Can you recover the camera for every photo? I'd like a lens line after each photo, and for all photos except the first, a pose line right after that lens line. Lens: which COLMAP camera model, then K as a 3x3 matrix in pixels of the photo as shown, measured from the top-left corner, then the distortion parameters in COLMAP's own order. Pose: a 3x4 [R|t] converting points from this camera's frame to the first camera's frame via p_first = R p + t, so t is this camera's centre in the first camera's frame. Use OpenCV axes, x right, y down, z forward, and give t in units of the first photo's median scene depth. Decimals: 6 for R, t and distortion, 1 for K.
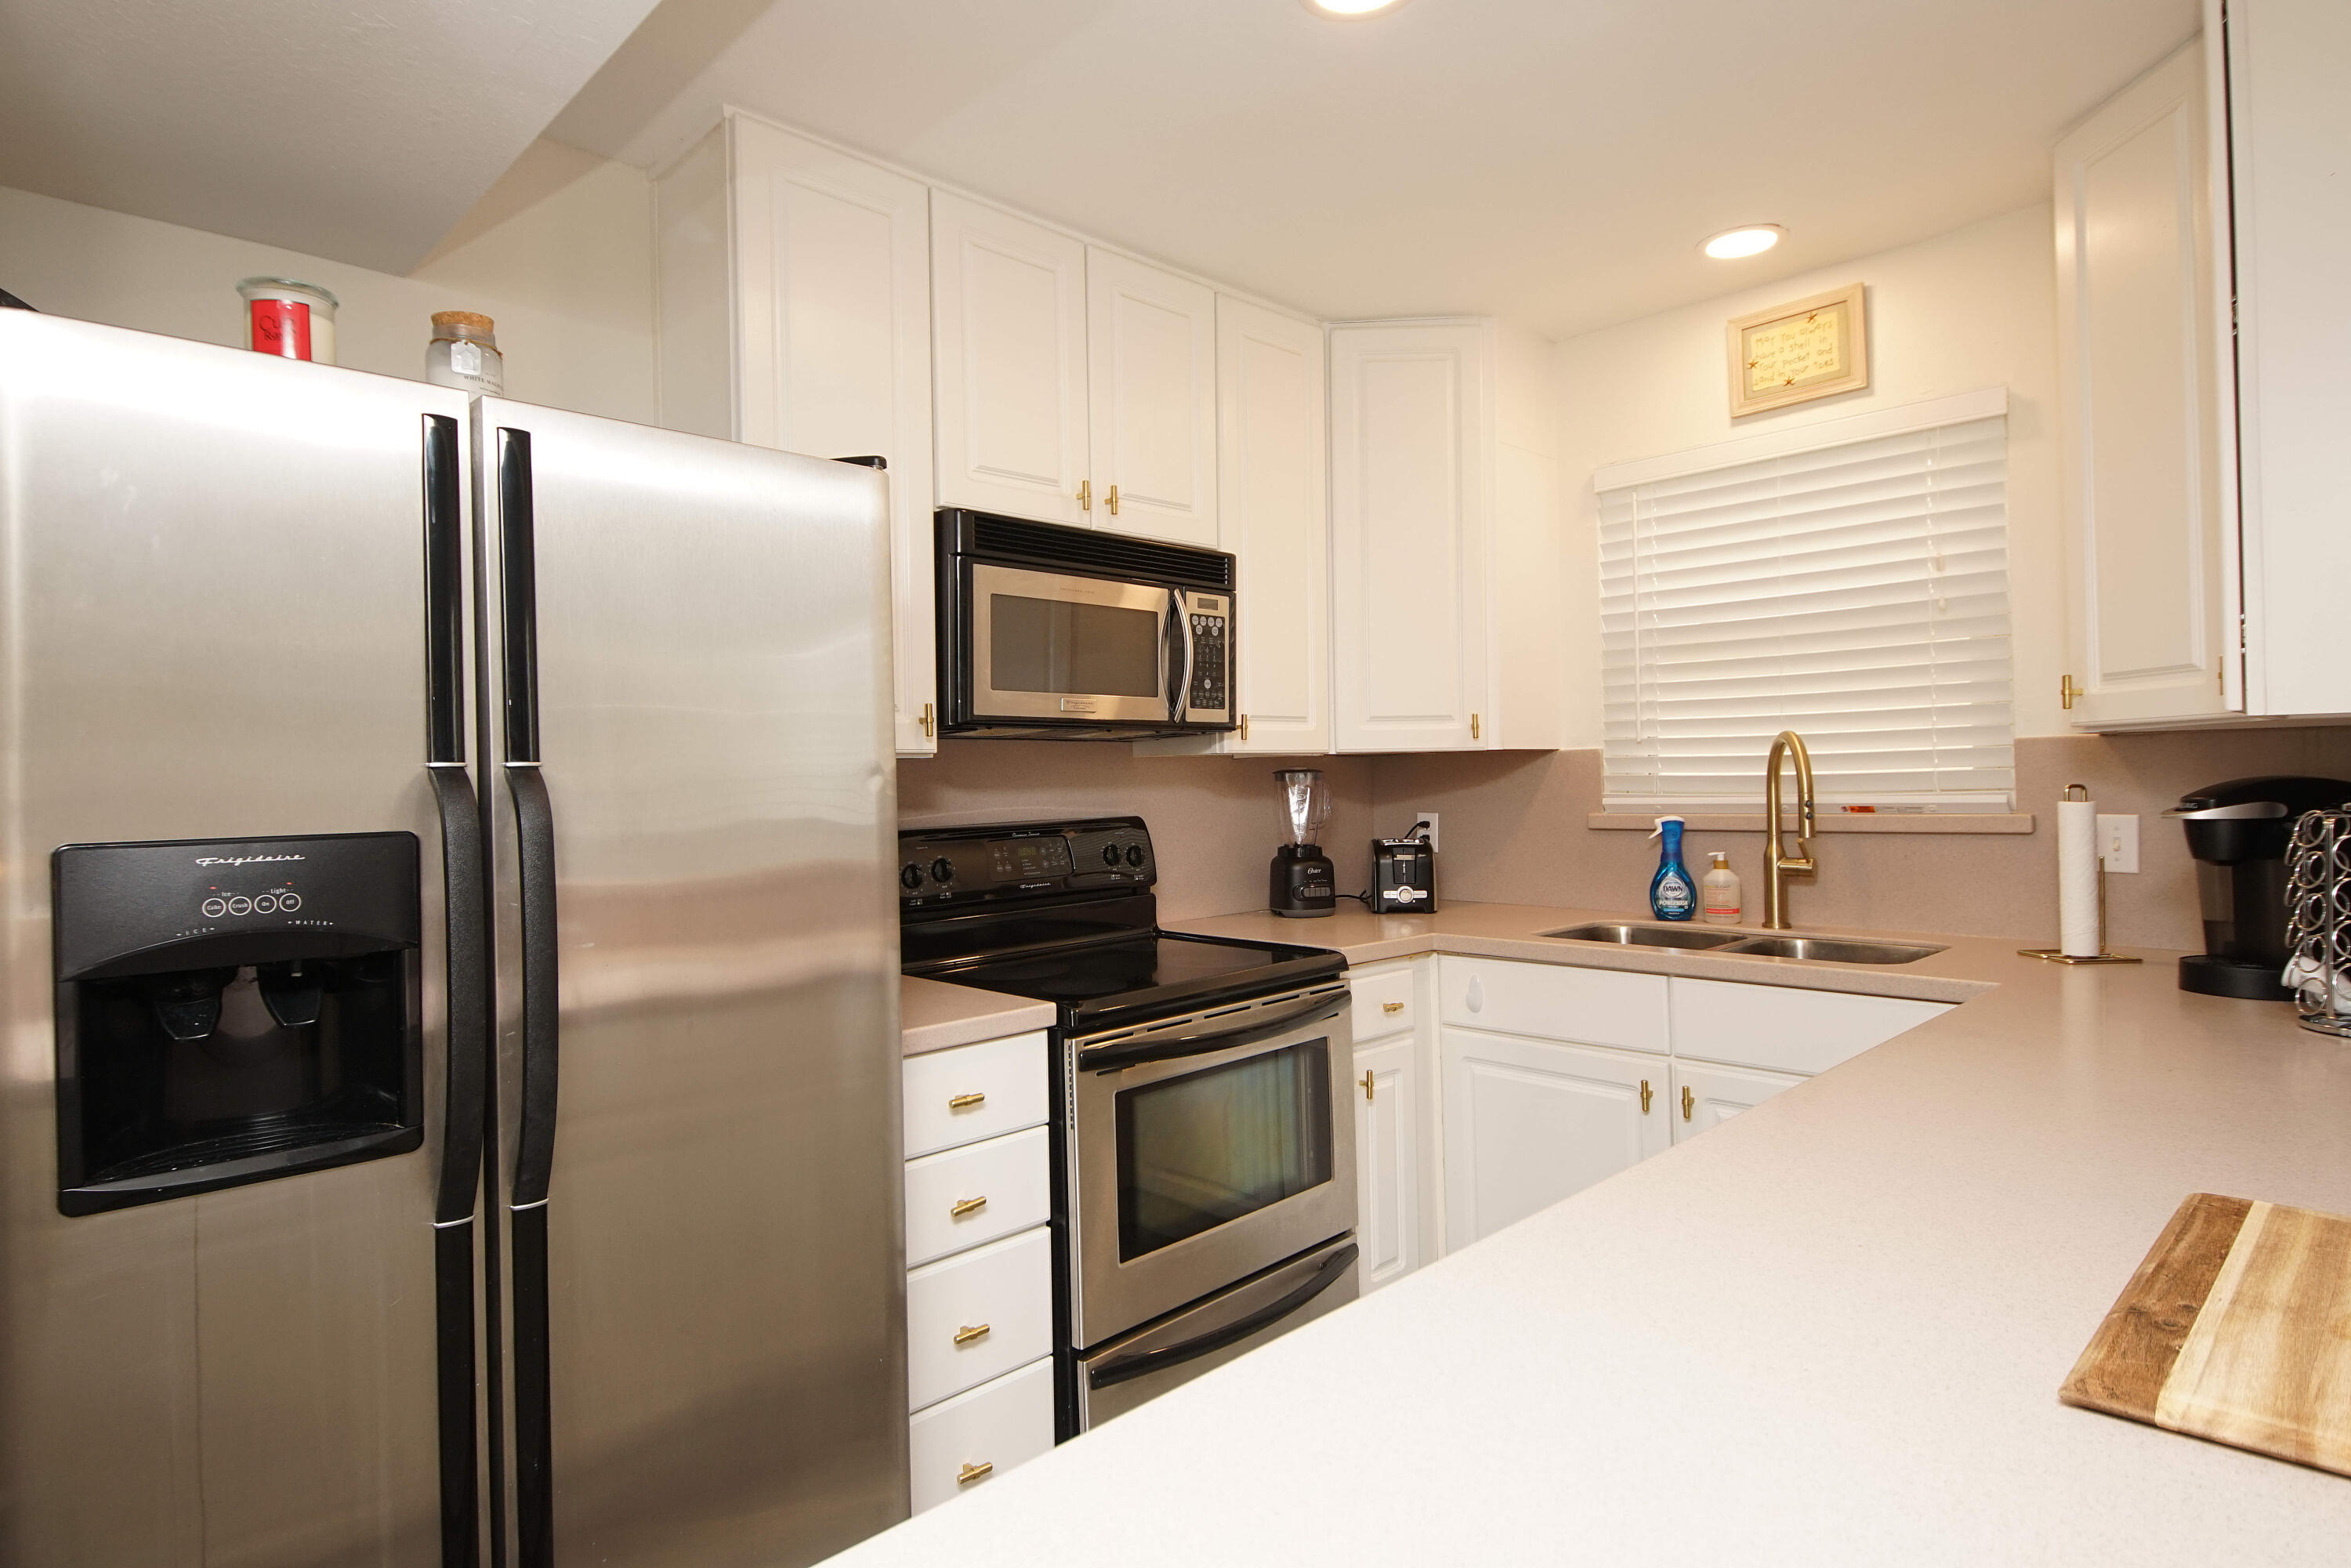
lens RADIAL K [[1276.2, 0, 1156.0], [0, 1276.2, 768.7], [0, 0, 1]] dist [0.019413, -0.006201]
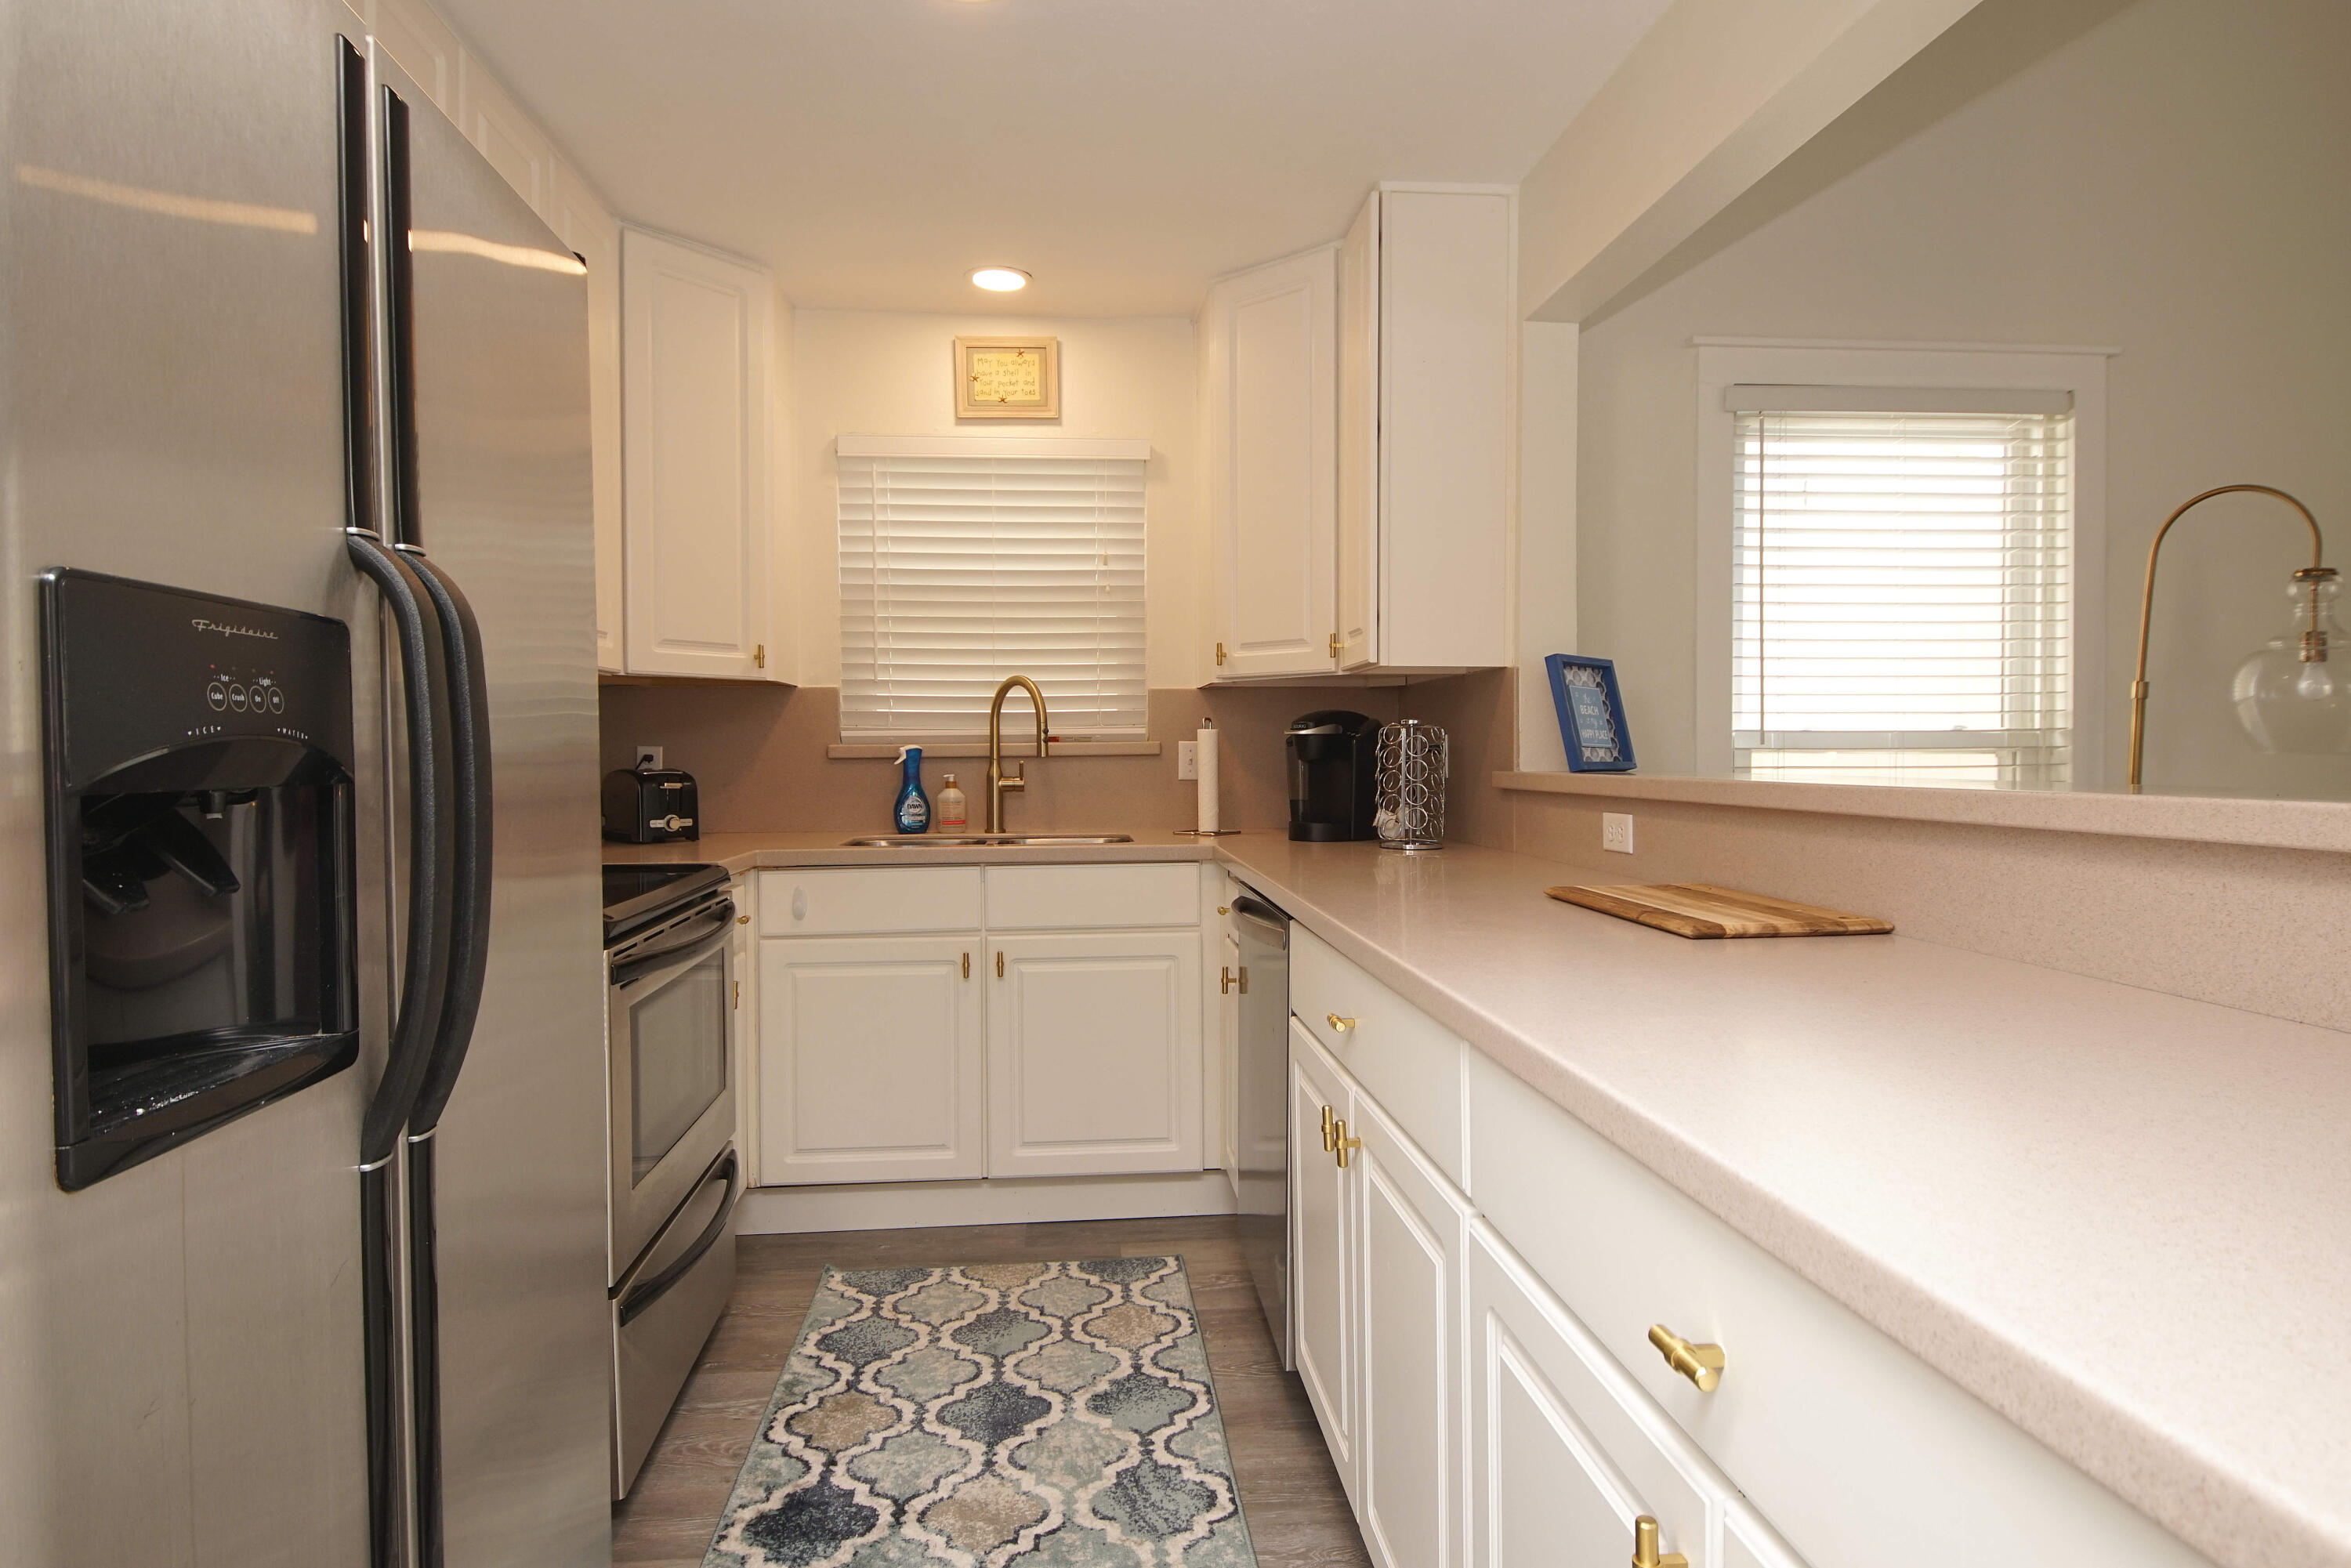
lens RADIAL K [[1276.2, 0, 1163.1], [0, 1276.2, 779.8], [0, 0, 1]] dist [0.019413, -0.006201]
pose [[0.622101, 0.000053, 0.782937, -0.395117], [-0.012189, 0.999879, 0.009617, 0.057759], [-0.782842, -0.015526, 0.622026, 0.093206]]
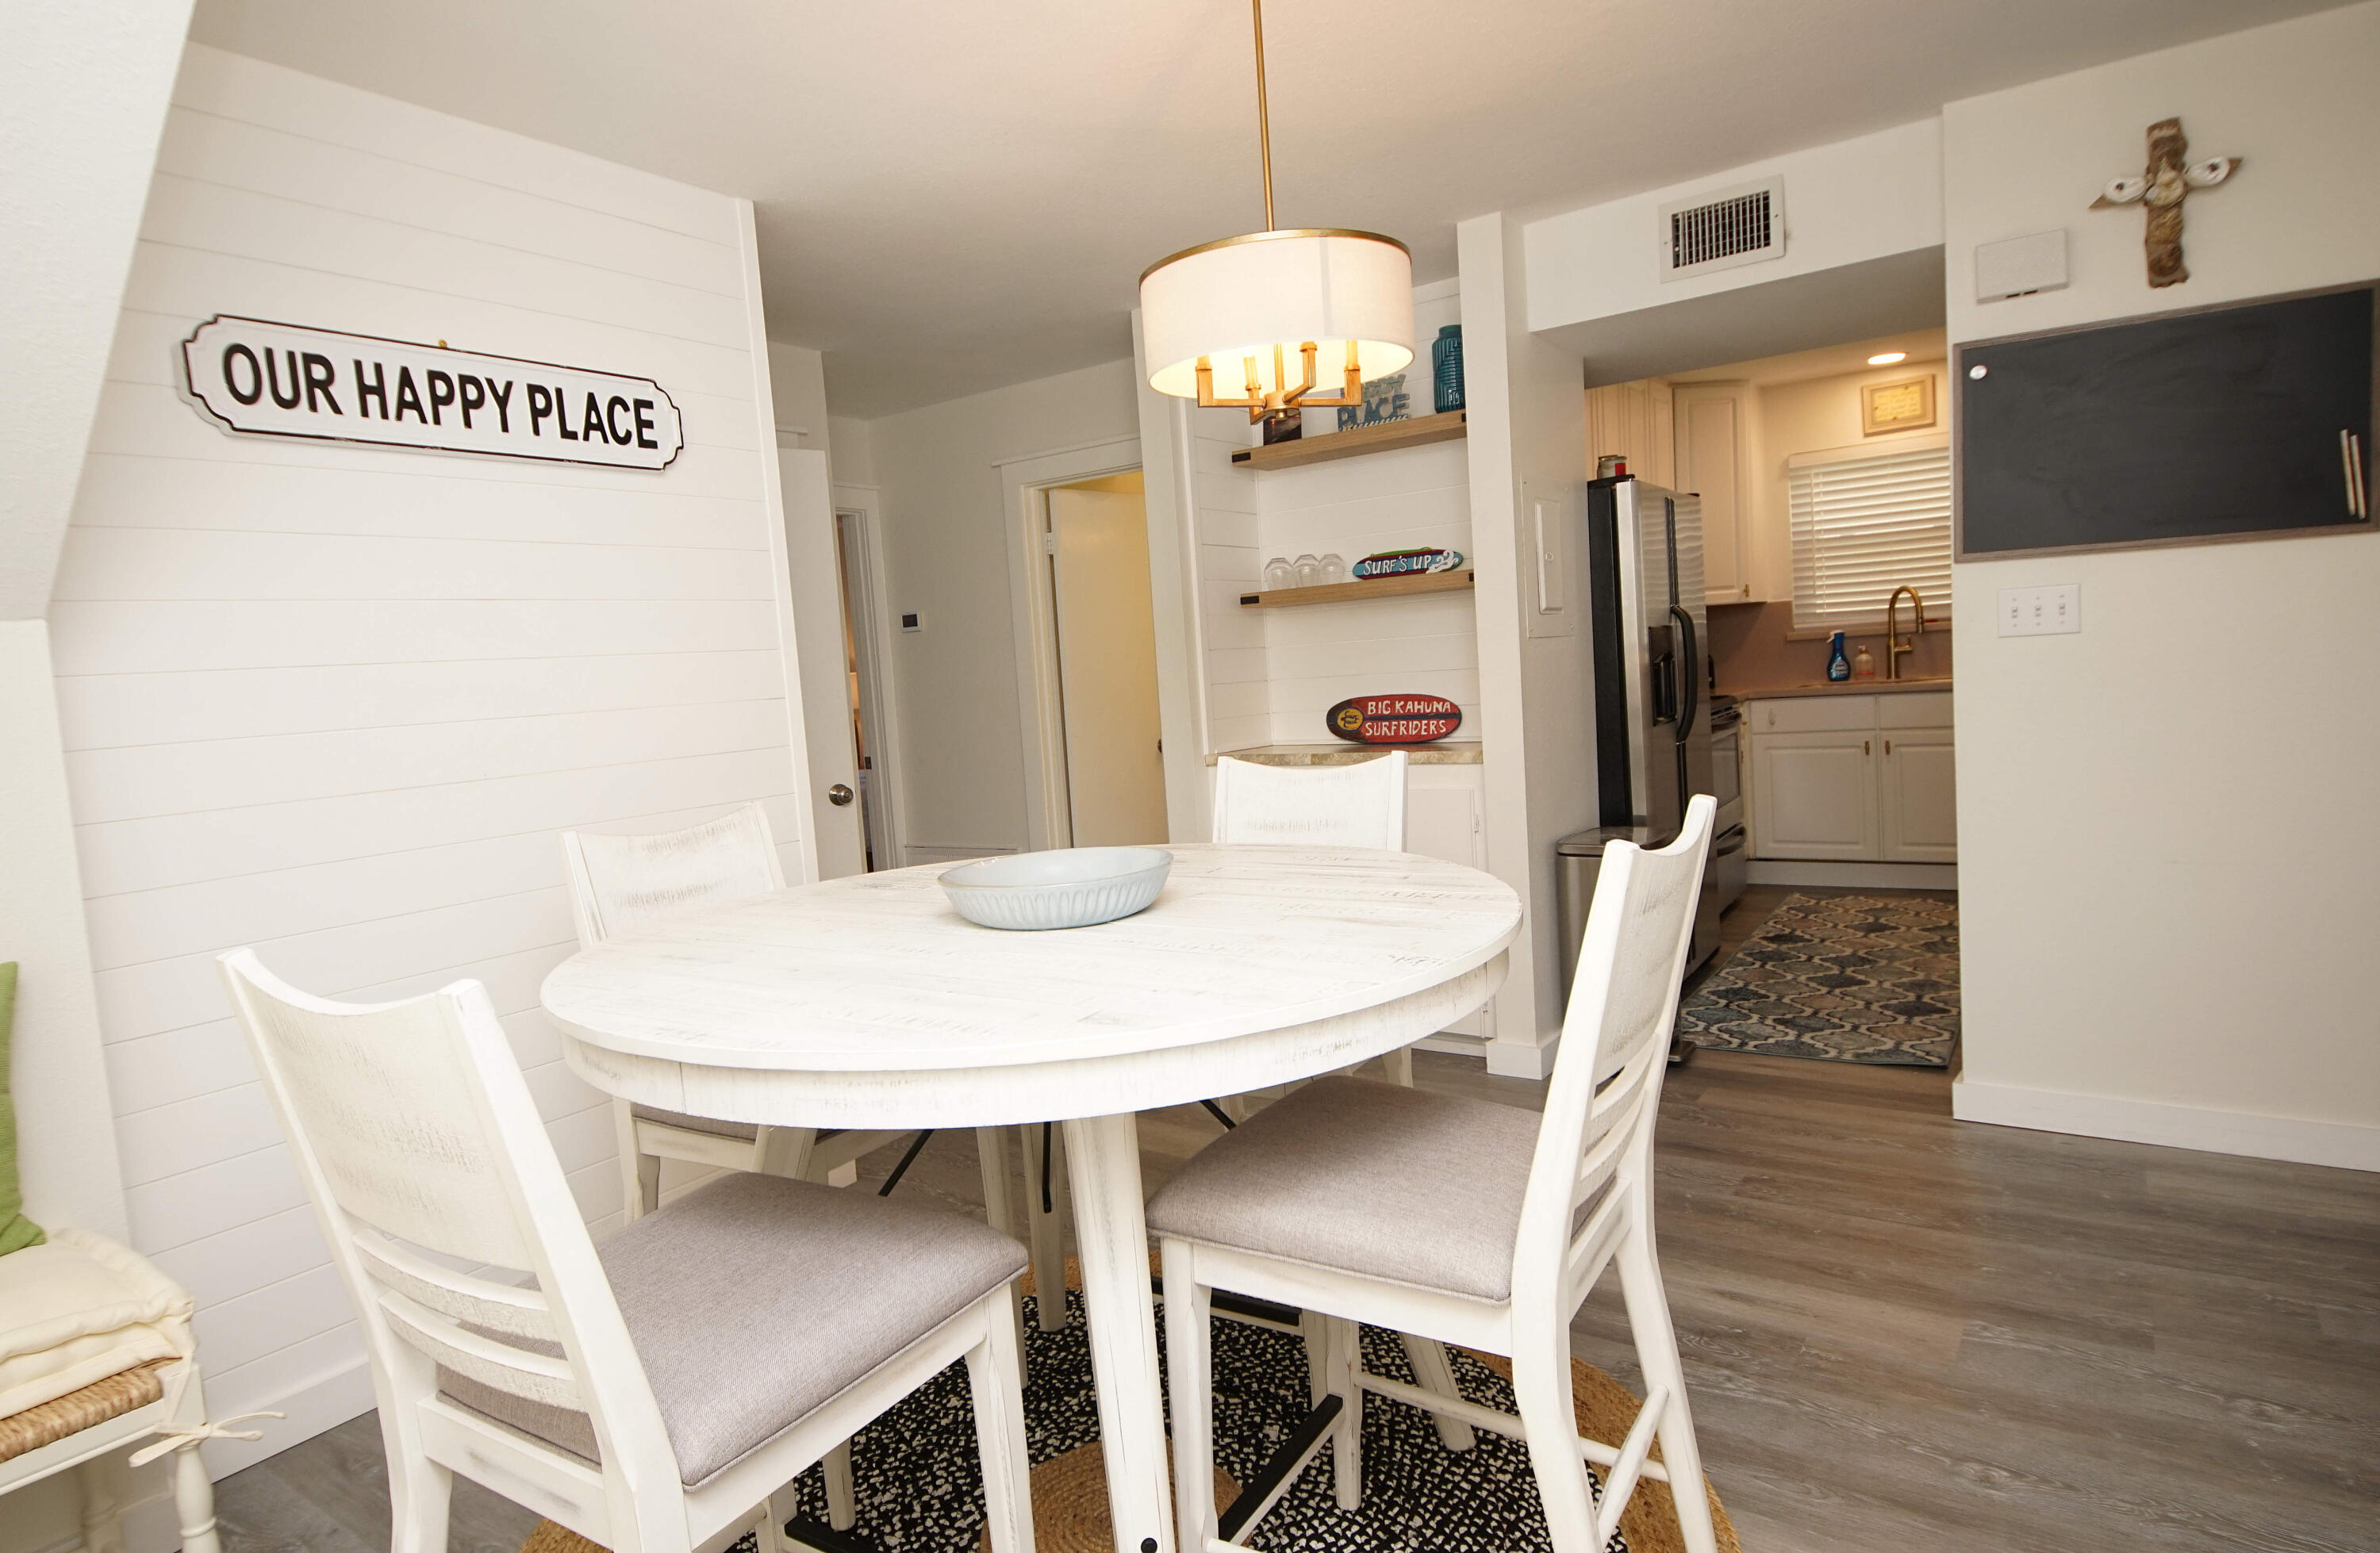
lens RADIAL K [[1344.4, 0, 1126.0], [0, 1344.4, 785.4], [0, 0, 1]] dist [-0.003777, -0.001174]
pose [[0.981039, -0.067355, 0.181730, -1.190282], [0.052231, 0.994858, 0.086770, 0.039733], [-0.186640, -0.075633, 0.979513, -0.967892]]
